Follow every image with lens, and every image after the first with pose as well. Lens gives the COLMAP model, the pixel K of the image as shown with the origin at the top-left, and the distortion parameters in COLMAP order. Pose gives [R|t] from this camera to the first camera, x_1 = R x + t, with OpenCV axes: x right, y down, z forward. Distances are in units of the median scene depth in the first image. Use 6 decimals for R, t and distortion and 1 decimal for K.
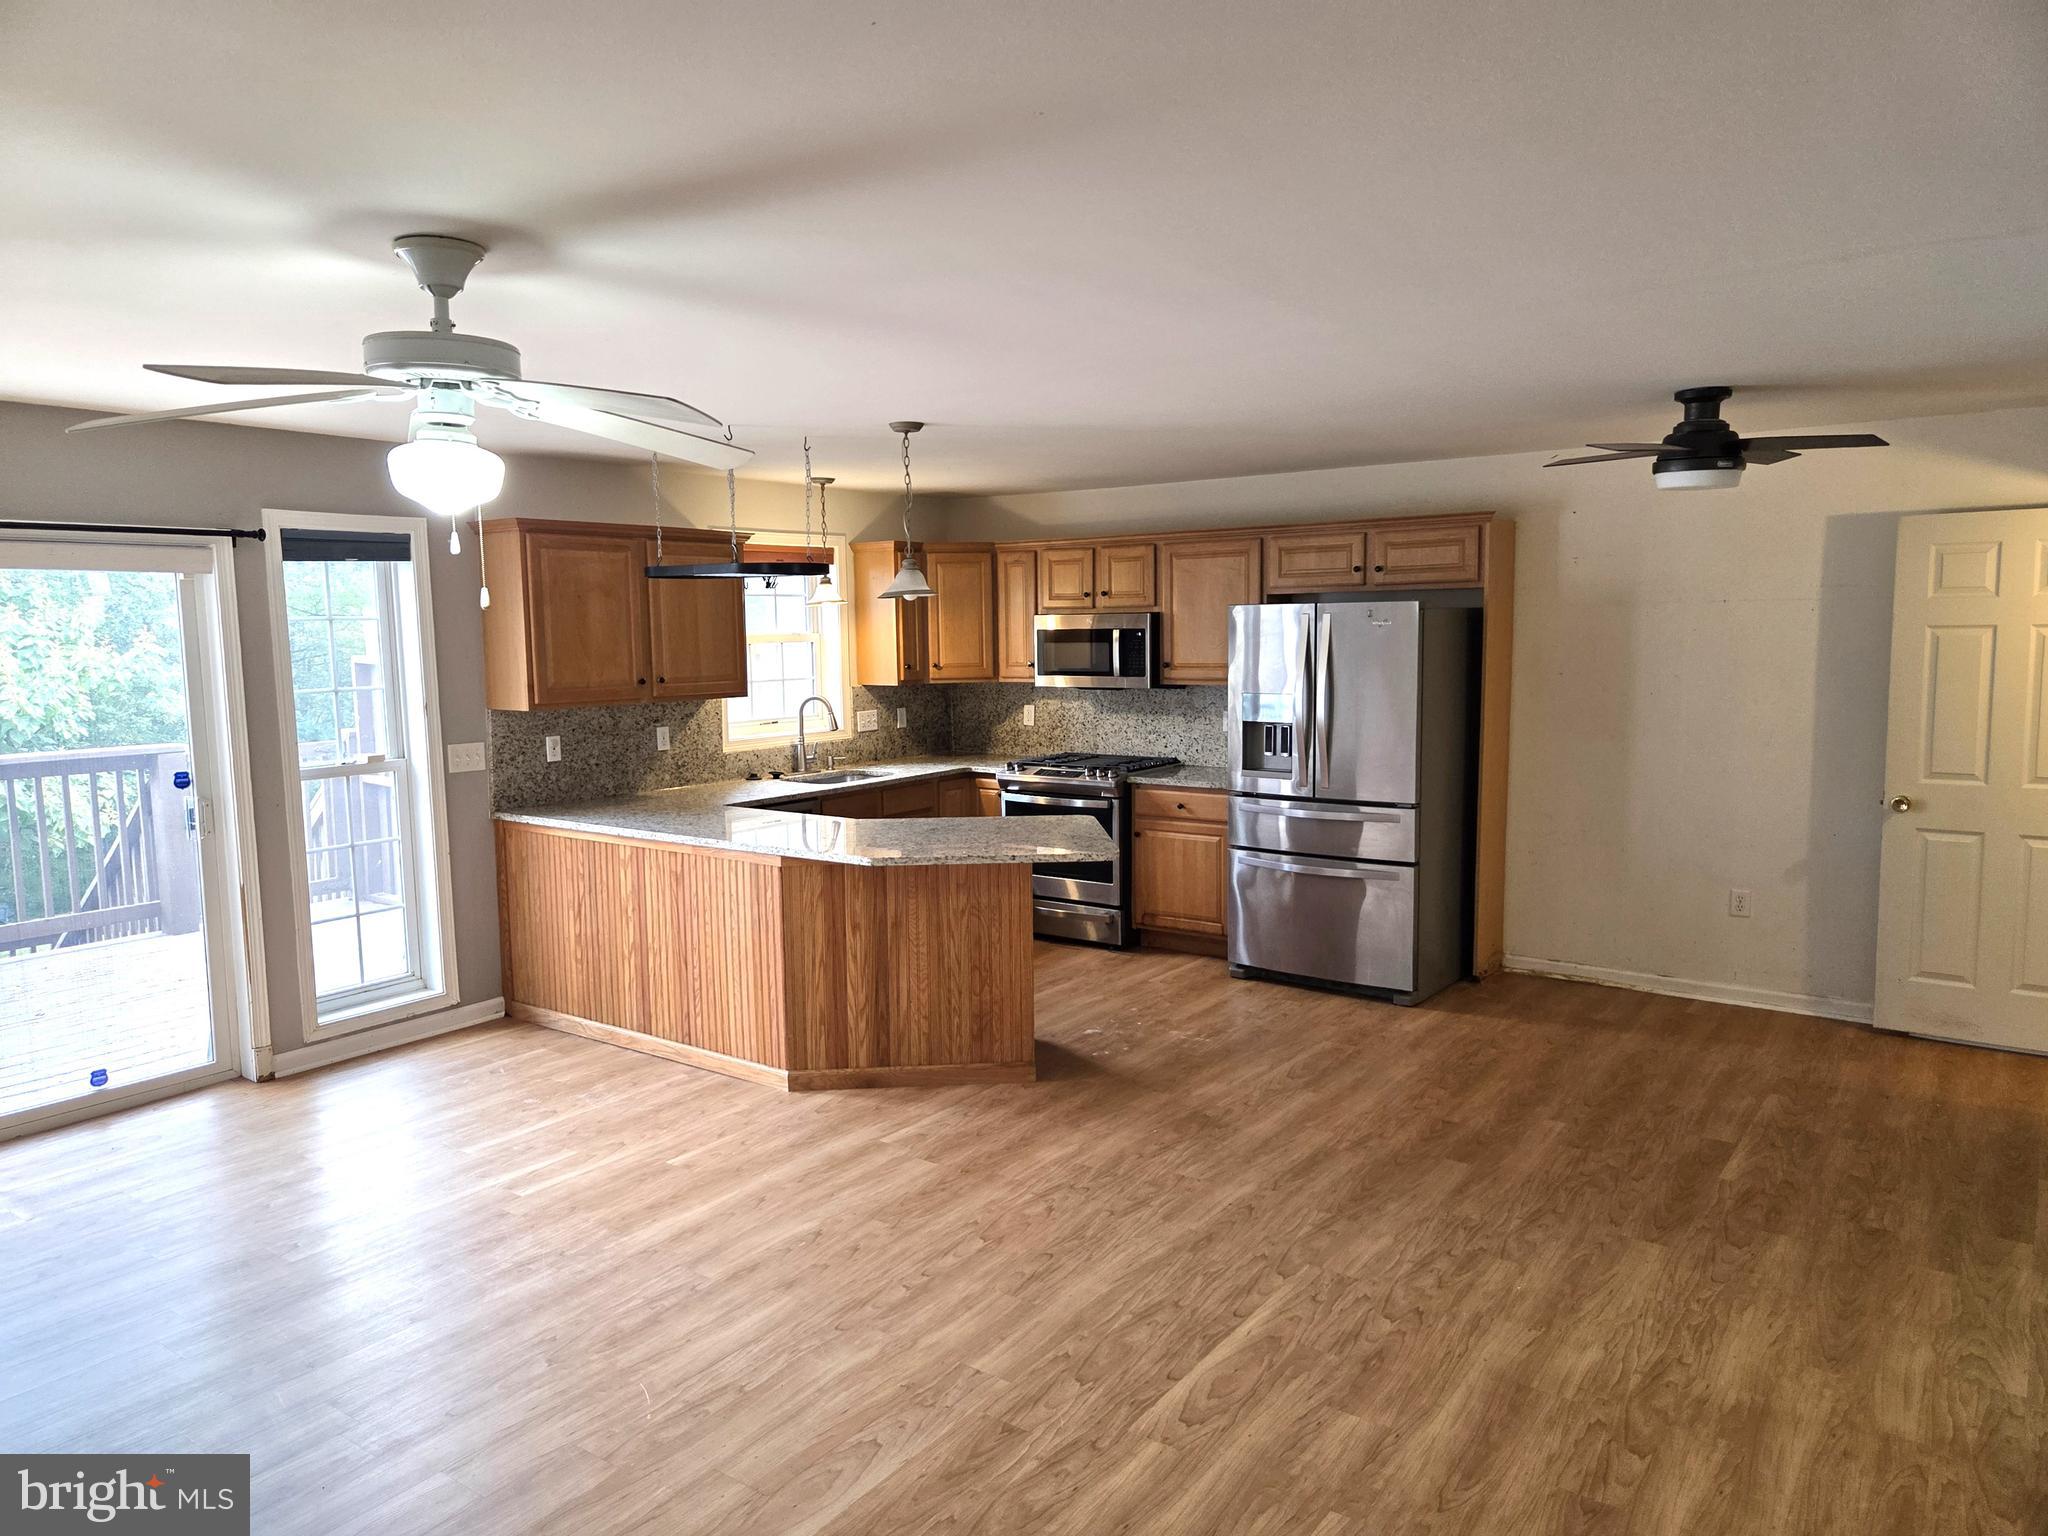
lens RADIAL K [[1373.5, 0, 1021.8], [0, 1373.5, 770.5], [0, 0, 1]] dist [0.061675, -0.019082]
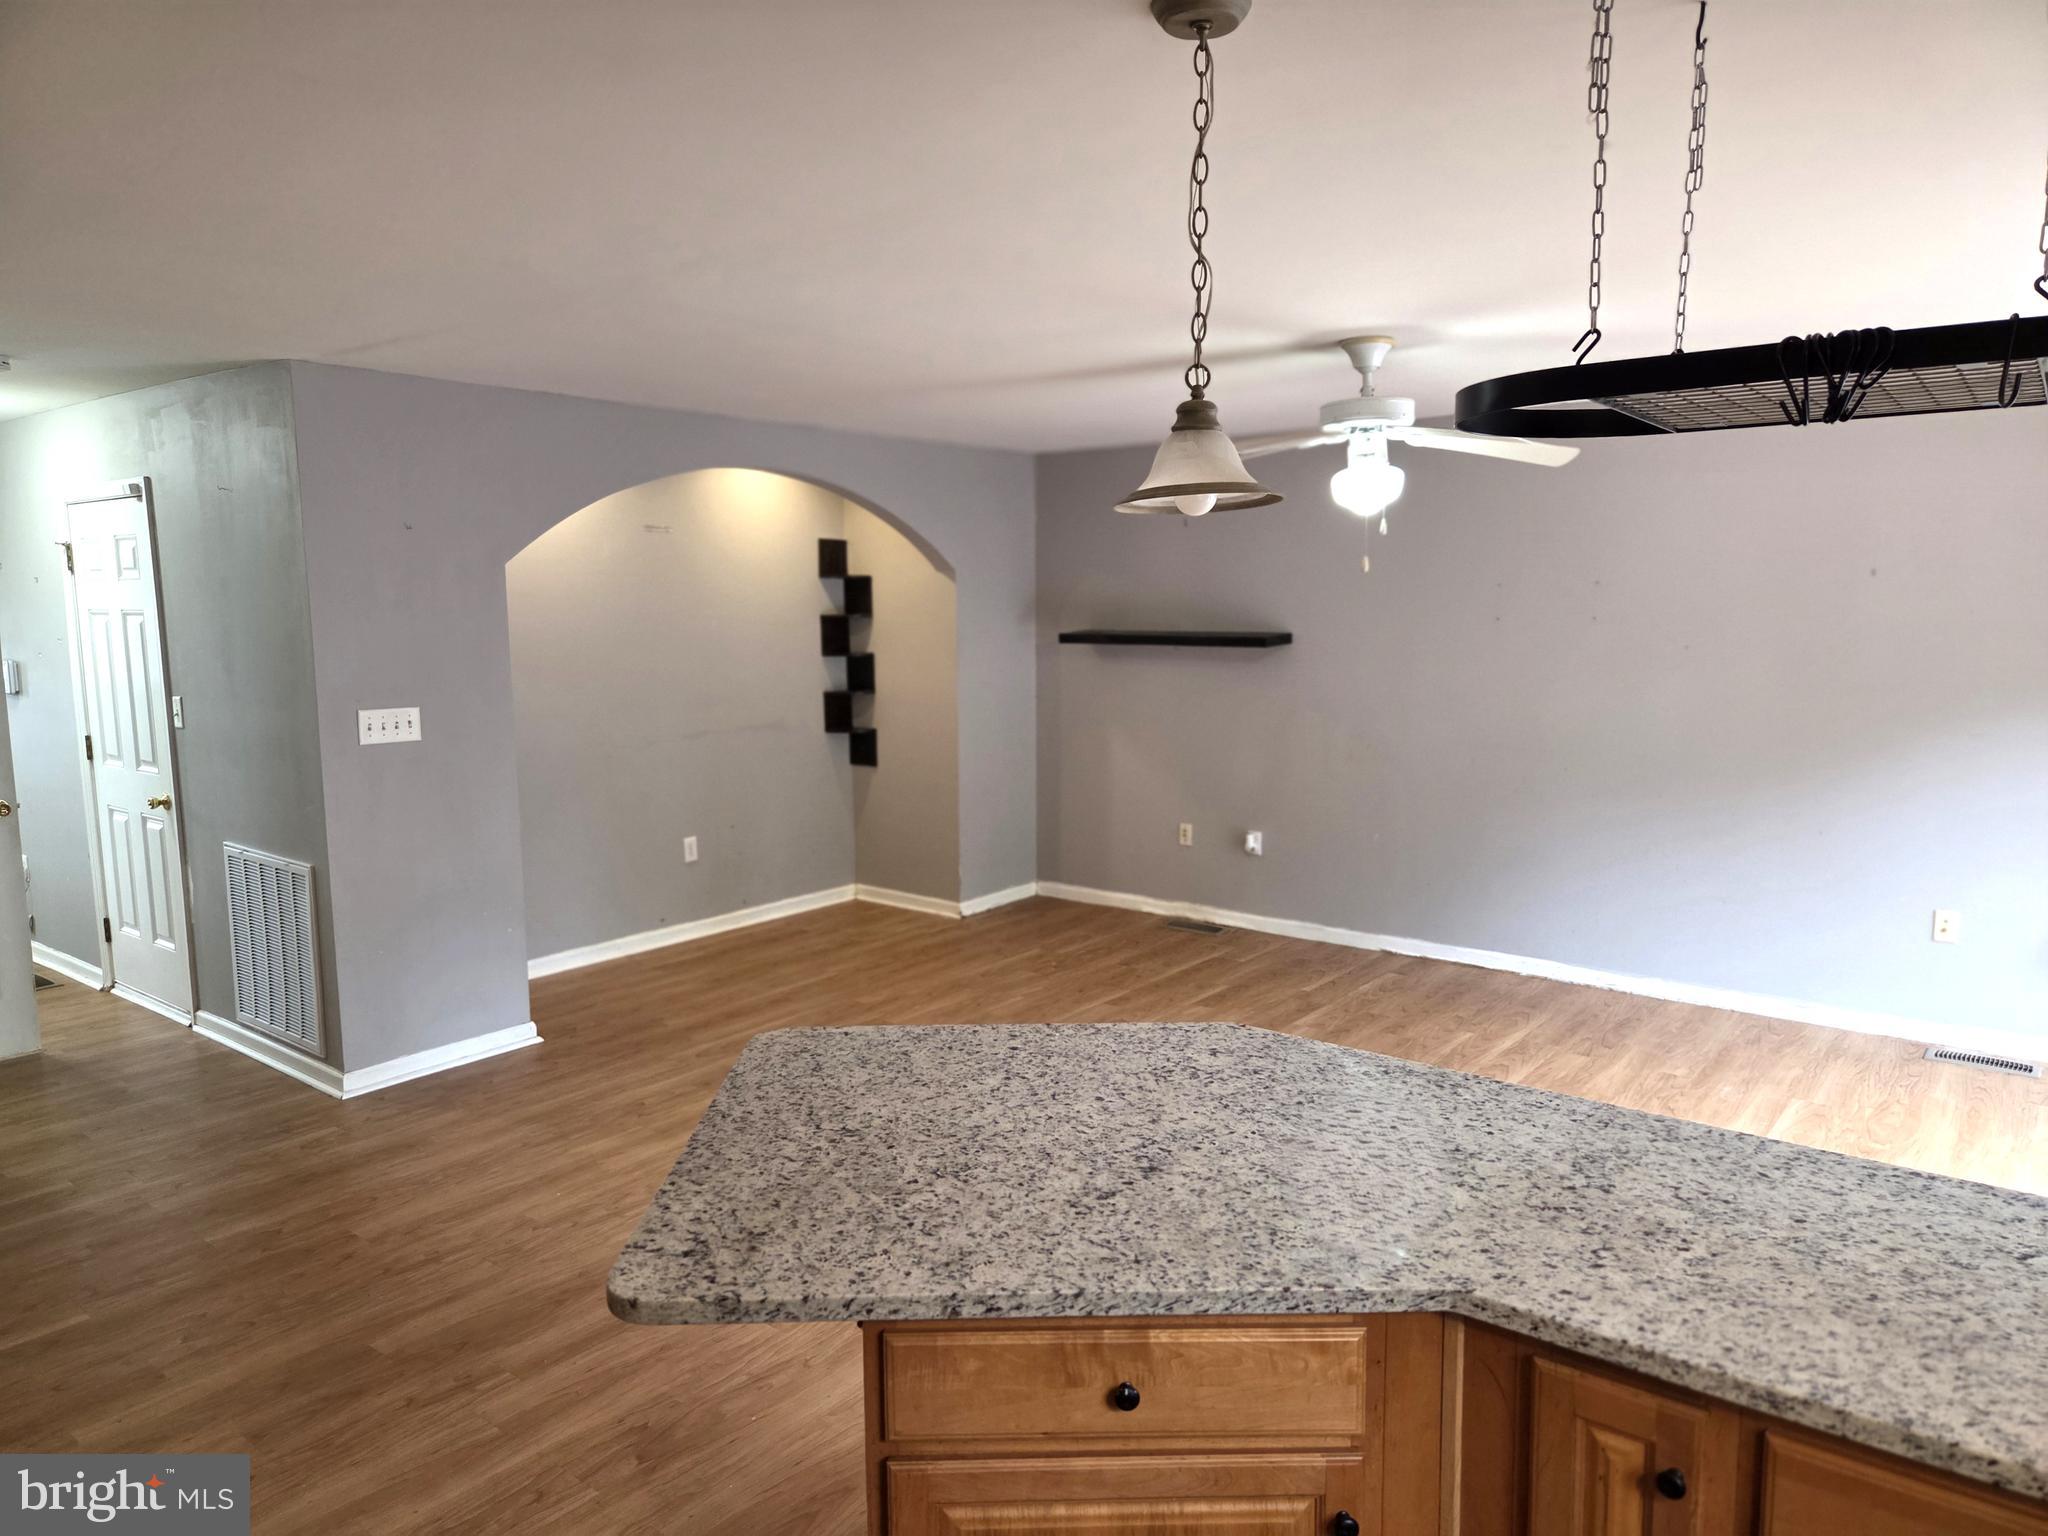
lens RADIAL K [[1373.5, 0, 1028.0], [0, 1373.5, 776.1], [0, 0, 1]] dist [0.061675, -0.019082]
pose [[-0.998800, 0.013966, 0.046939, -0.050799], [0.024741, 0.971066, 0.237527, -0.139646], [-0.042263, 0.238403, -0.970246, 1.324737]]
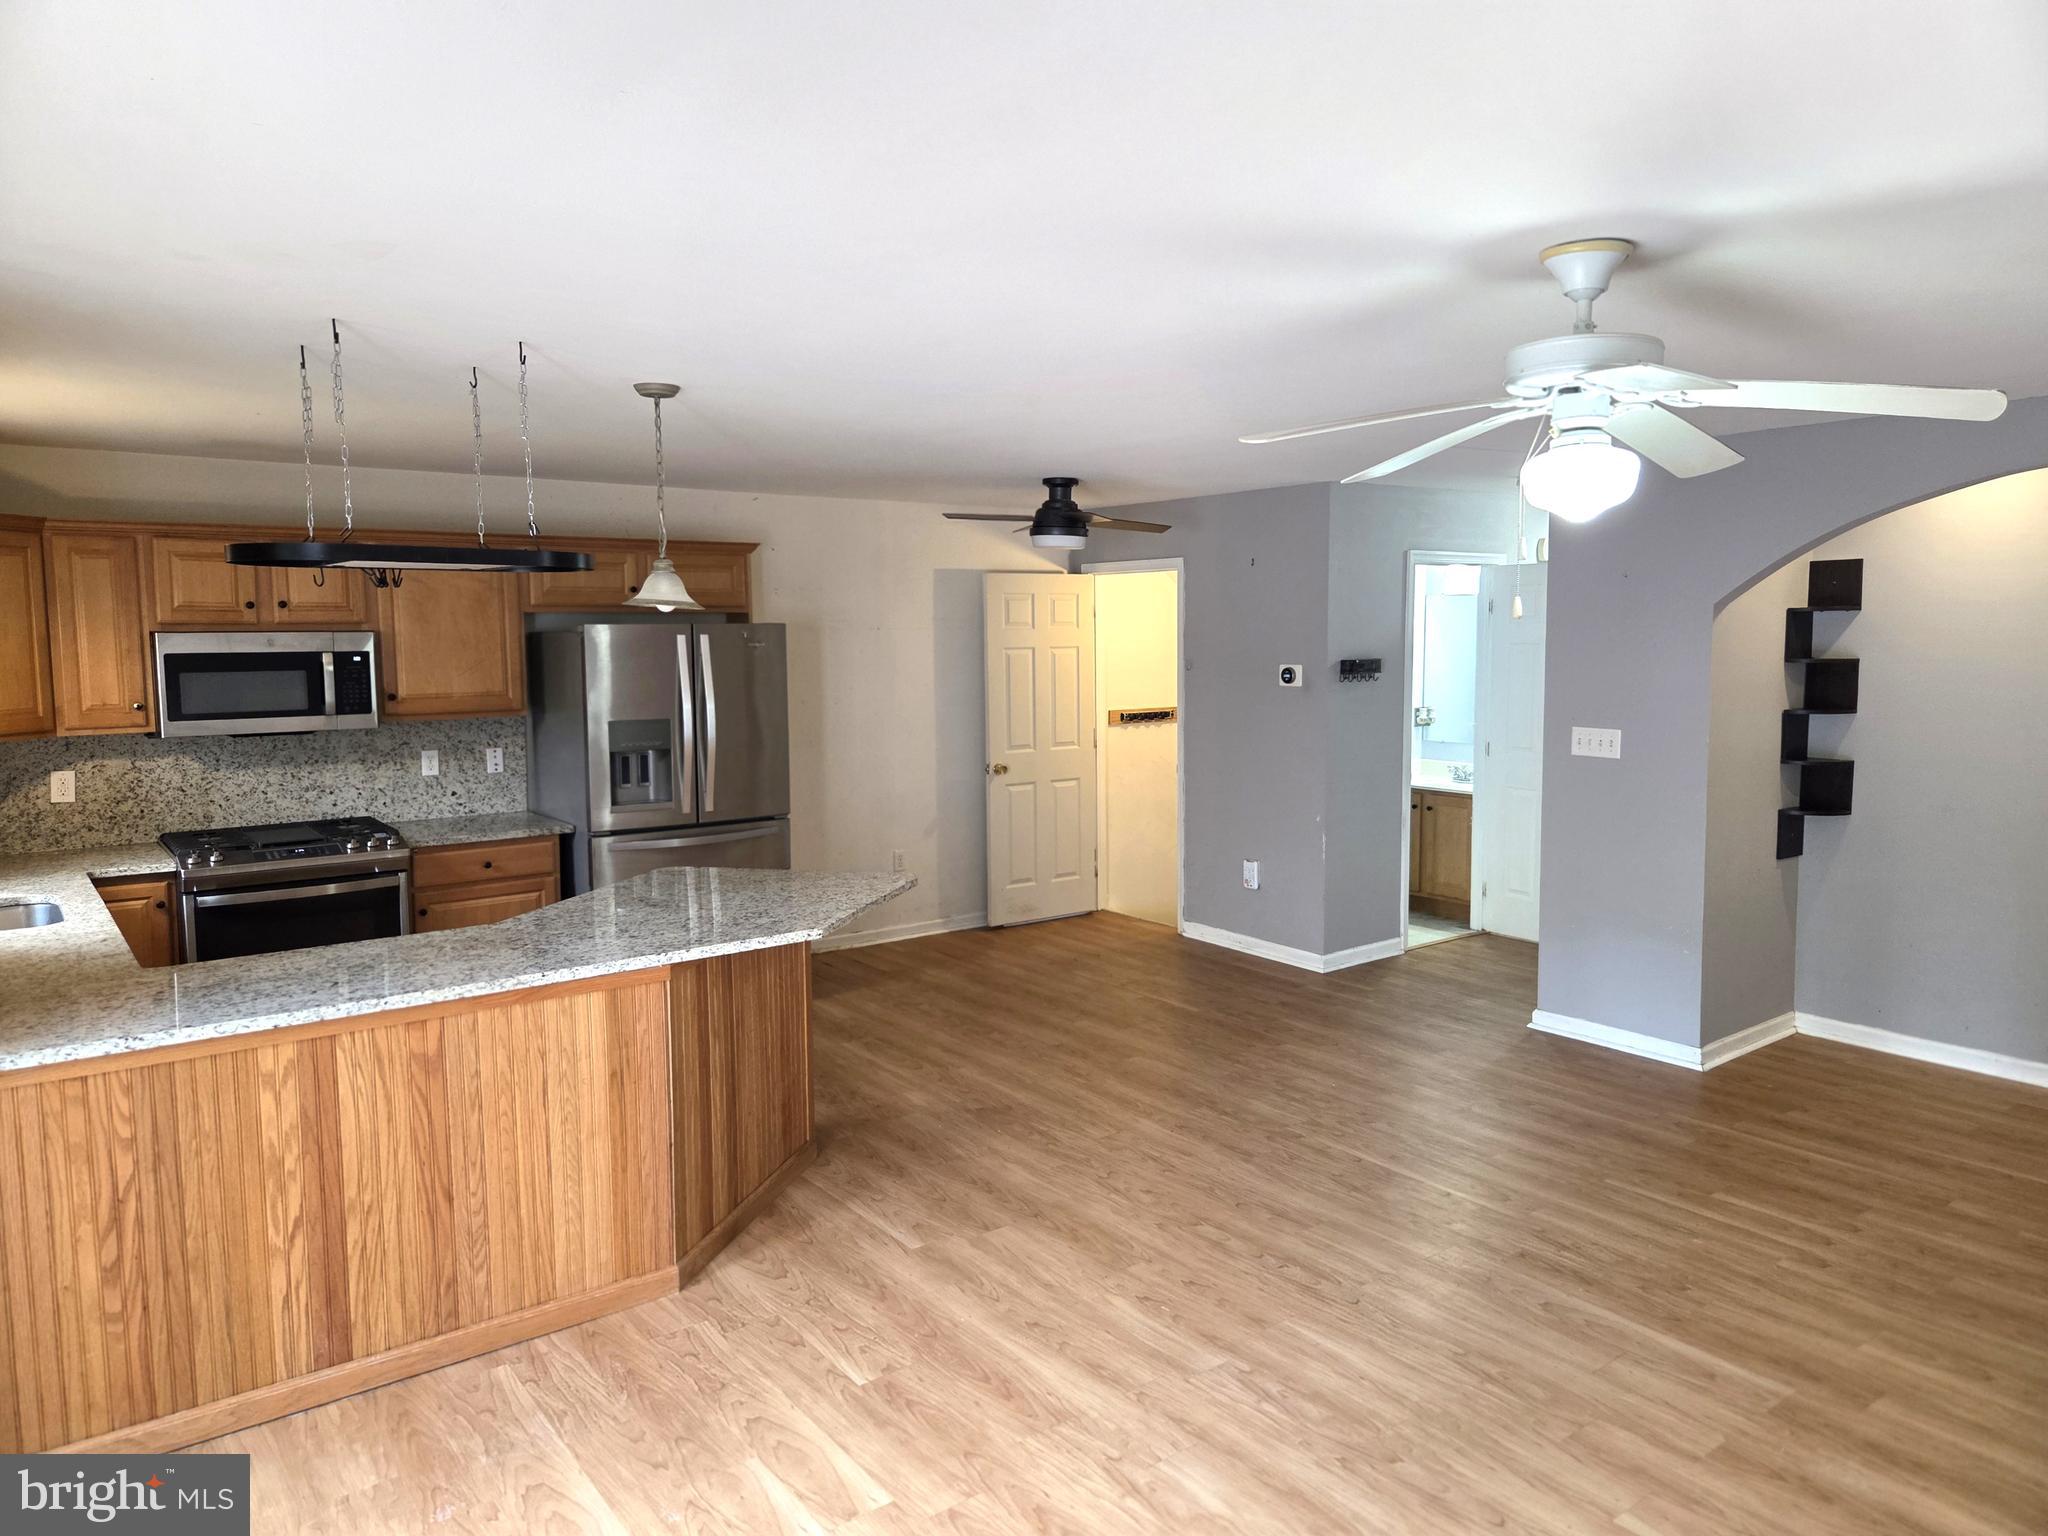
lens RADIAL K [[1373.5, 0, 1036.5], [0, 1373.5, 750.8], [0, 0, 1]] dist [0.061675, -0.019082]
pose [[0.289341, -0.073787, 0.954378, -0.746546], [0.108474, 0.993130, 0.043896, -0.055462], [-0.951060, 0.090824, 0.295357, 0.556409]]
